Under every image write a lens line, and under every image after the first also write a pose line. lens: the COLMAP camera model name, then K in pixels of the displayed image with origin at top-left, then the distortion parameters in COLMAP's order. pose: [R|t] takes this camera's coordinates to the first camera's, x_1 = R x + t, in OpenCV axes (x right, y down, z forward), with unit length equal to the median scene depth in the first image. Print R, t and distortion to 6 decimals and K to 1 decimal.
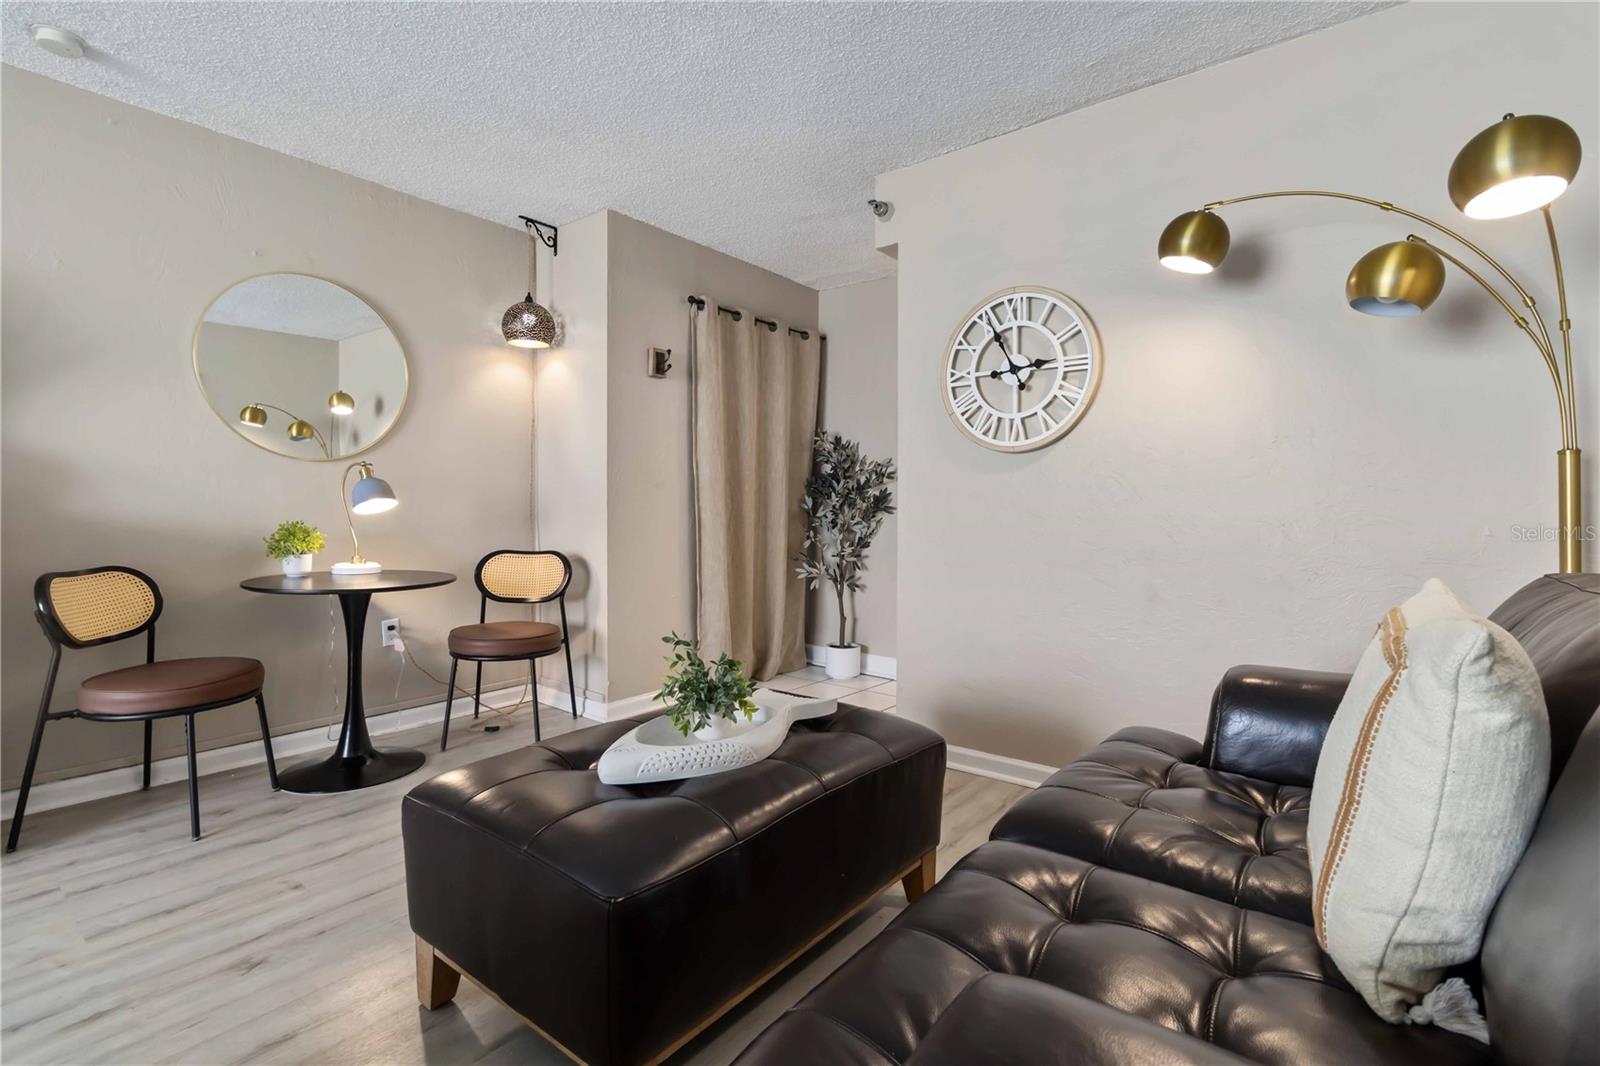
lens RADIAL K [[735.2, 0, 805.4], [0, 735.2, 508.5], [0, 0, 1]] dist [-0.002051, -0.000485]
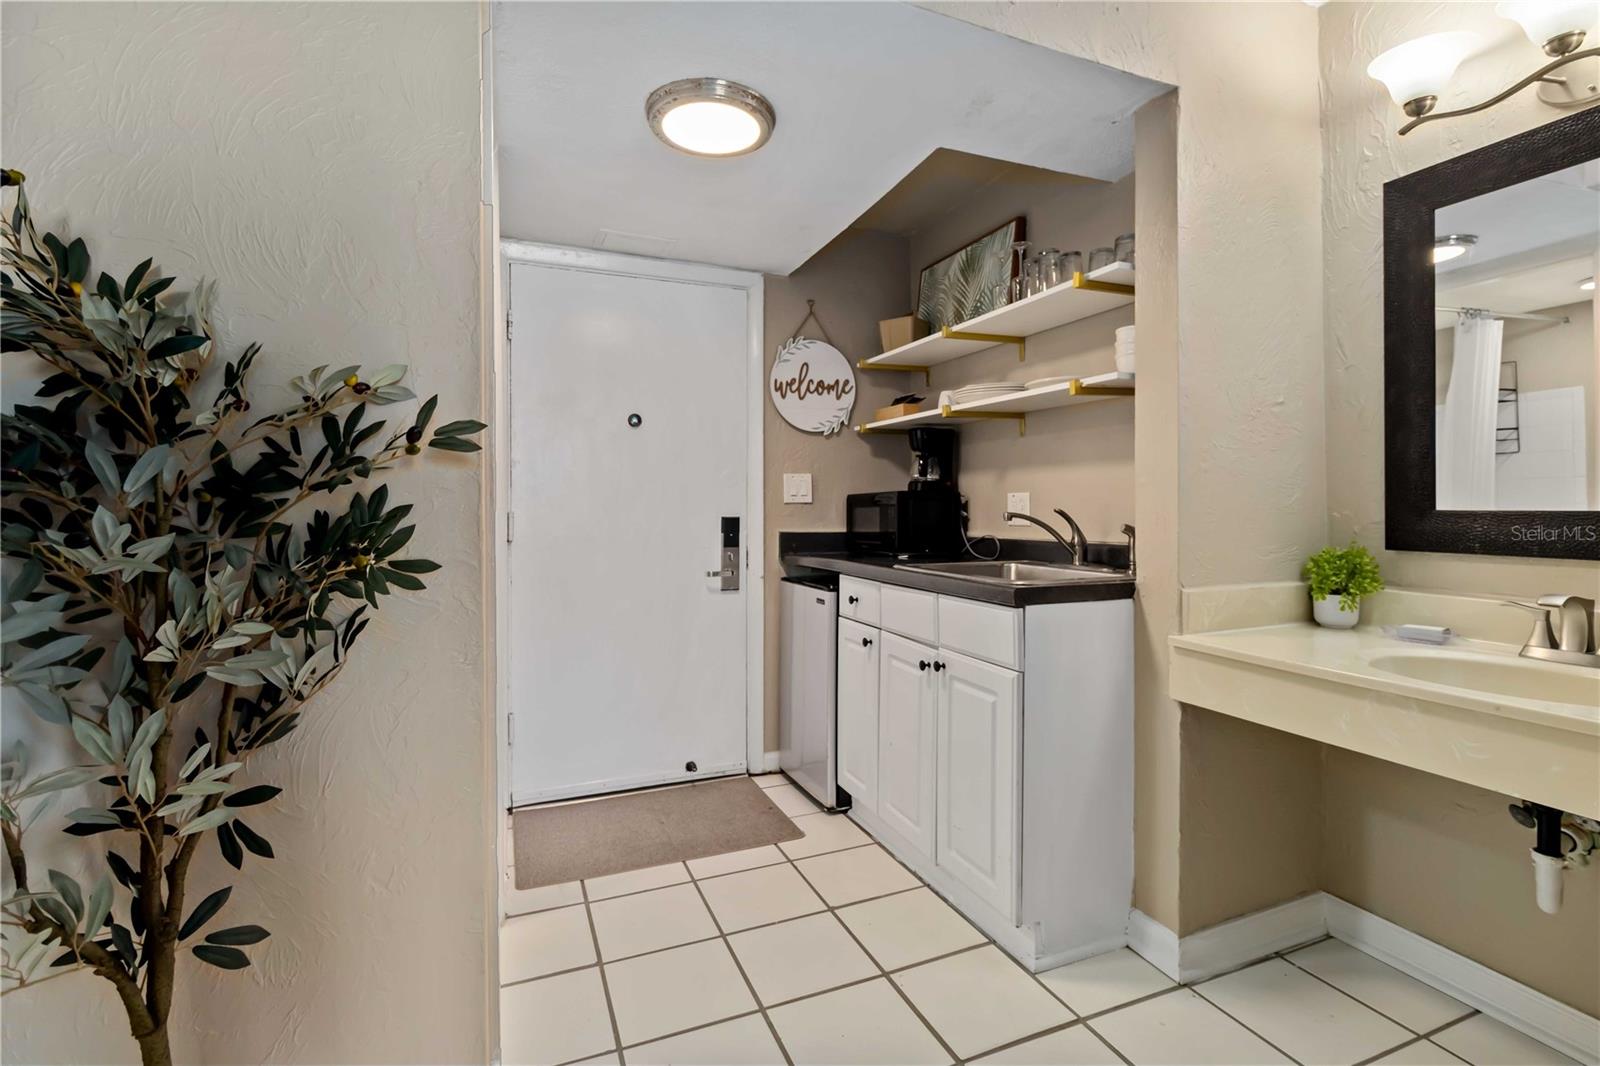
lens RADIAL K [[735.2, 0, 805.4], [0, 735.2, 508.5], [0, 0, 1]] dist [-0.002051, -0.000485]
pose [[0.494152, -0.016081, 0.869227, -0.036173], [0.009812, 0.999868, 0.012919, -0.022491], [-0.869320, 0.002145, 0.494245, 0.752766]]
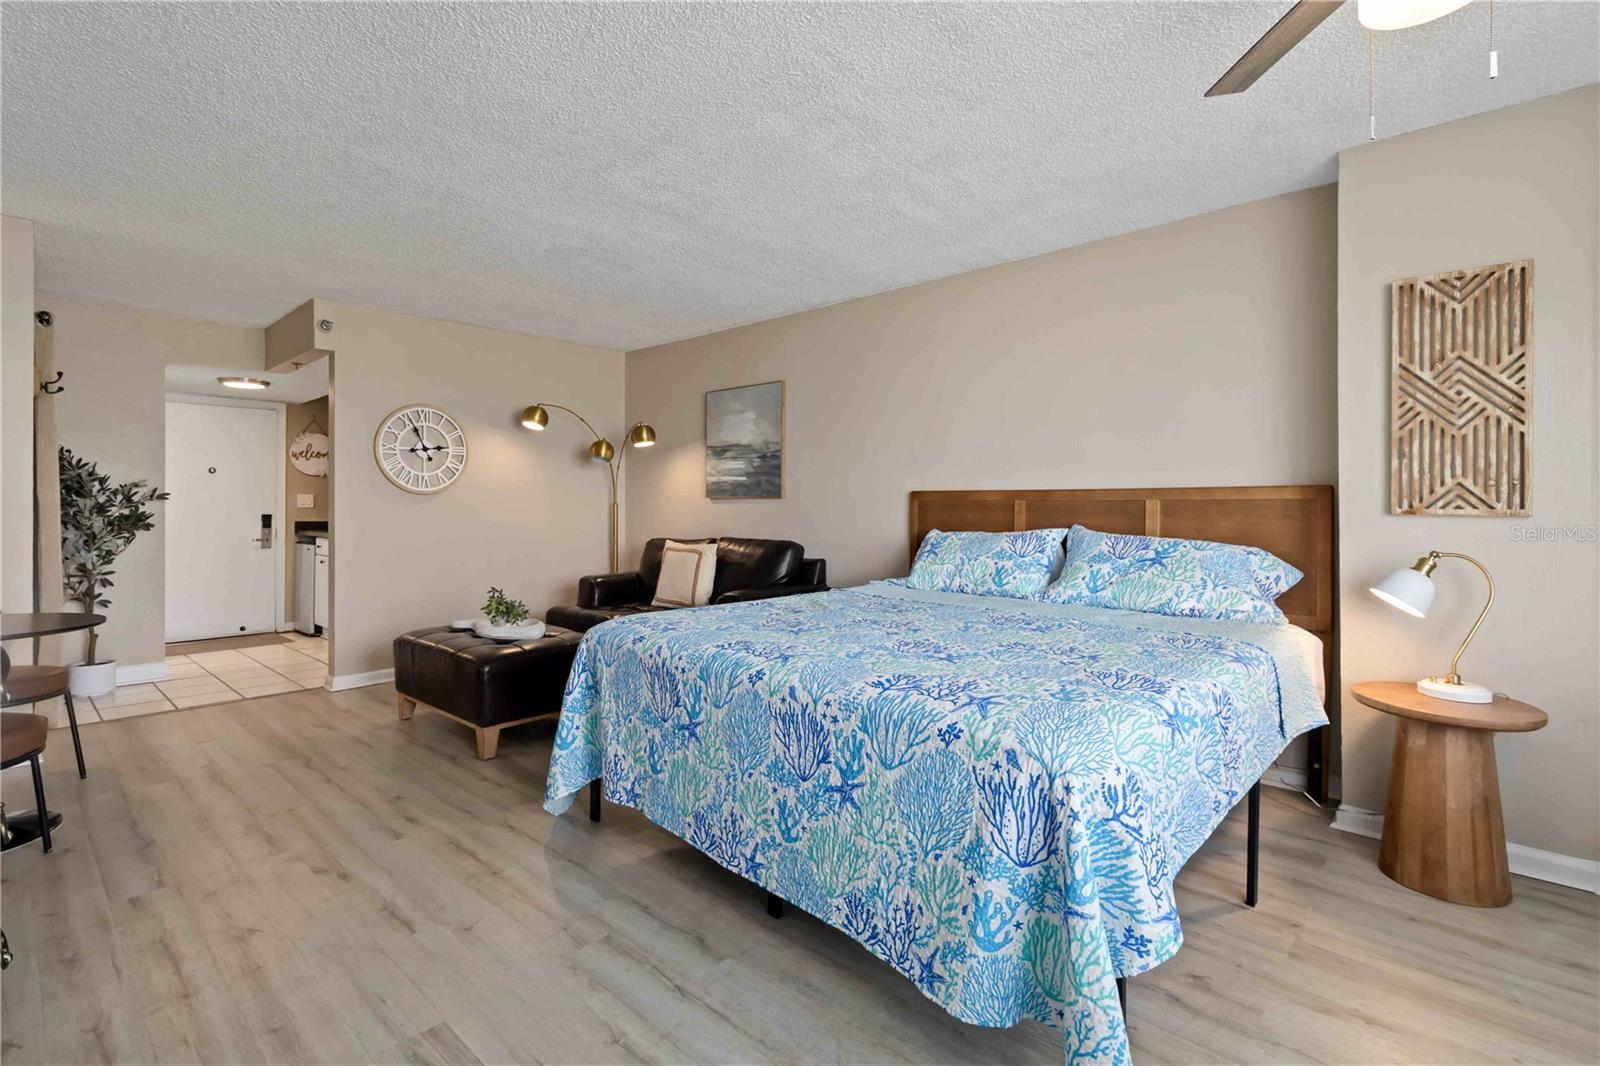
lens RADIAL K [[741.9, 0, 808.1], [0, 741.9, 495.6], [0, 0, 1]] dist [0.000845, 0.000138]
pose [[0.071367, -0.002483, 0.997447, -0.904349], [0.003324, 0.999992, 0.002251, -0.044047], [-0.997445, 0.003155, 0.071374, -0.055986]]
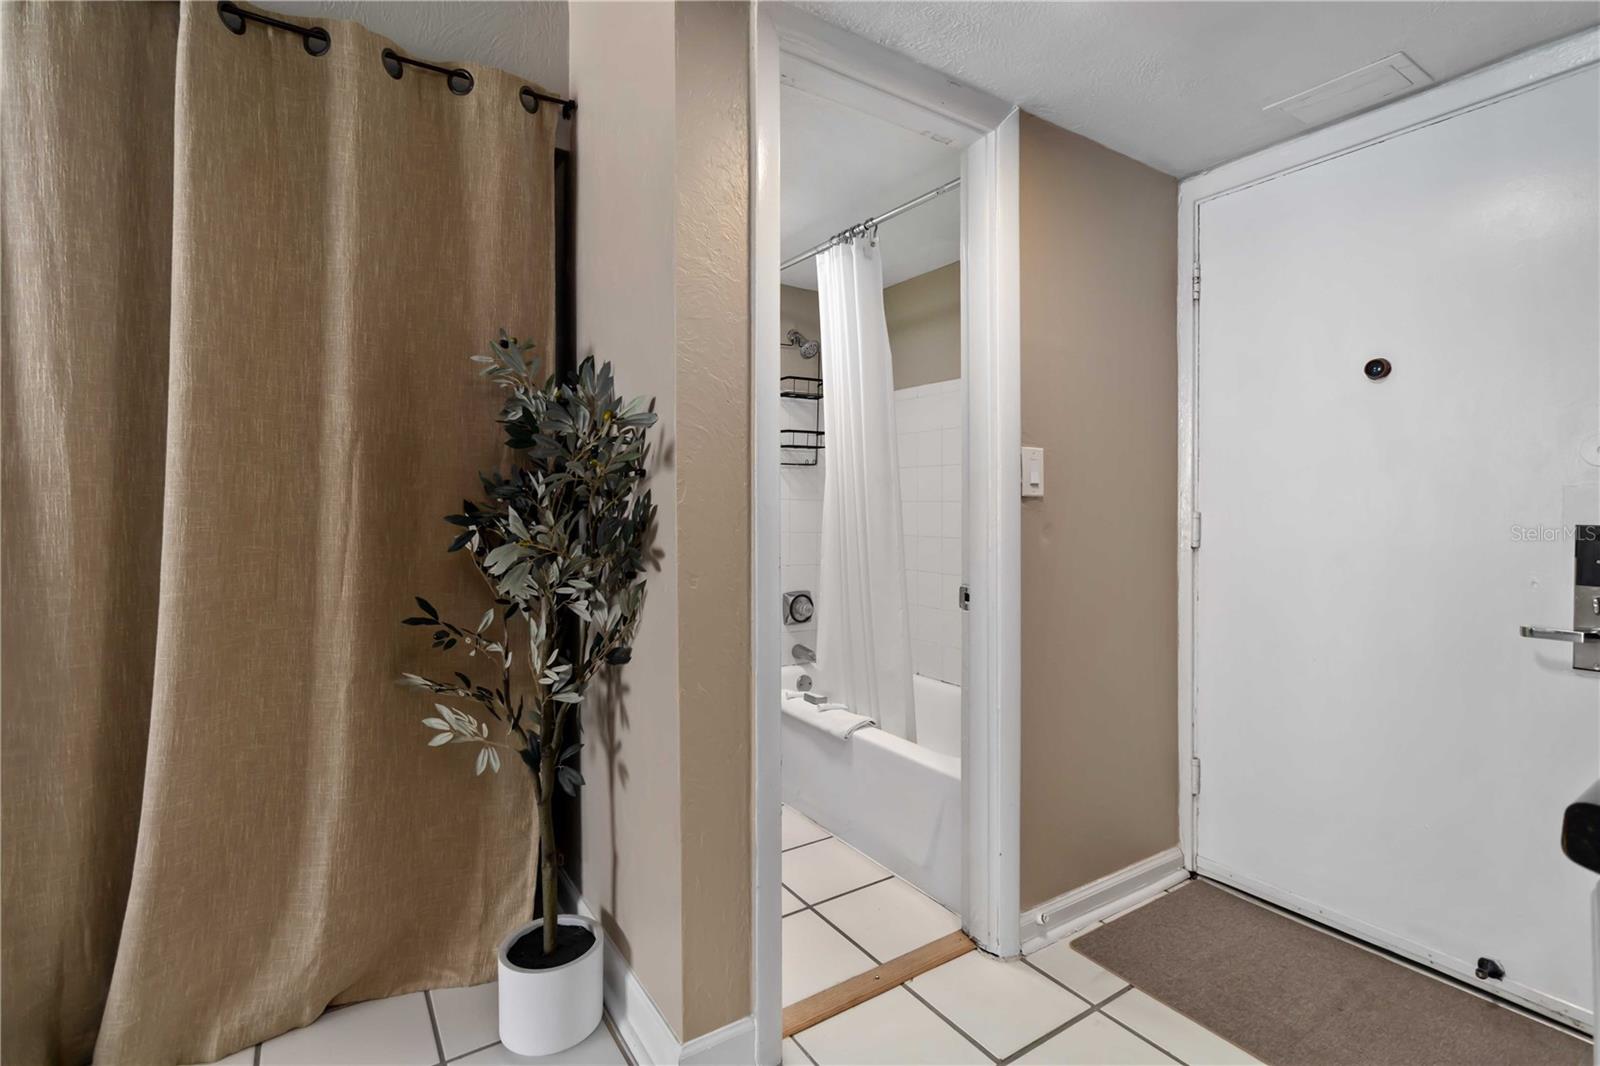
lens RADIAL K [[735.2, 0, 805.4], [0, 735.2, 508.5], [0, 0, 1]] dist [-0.002051, -0.000485]
pose [[0.948483, -0.011361, -0.316624, 0.281419], [0.013453, 0.999900, 0.004422, -0.021176], [0.316542, -0.008454, 0.948541, 0.711454]]
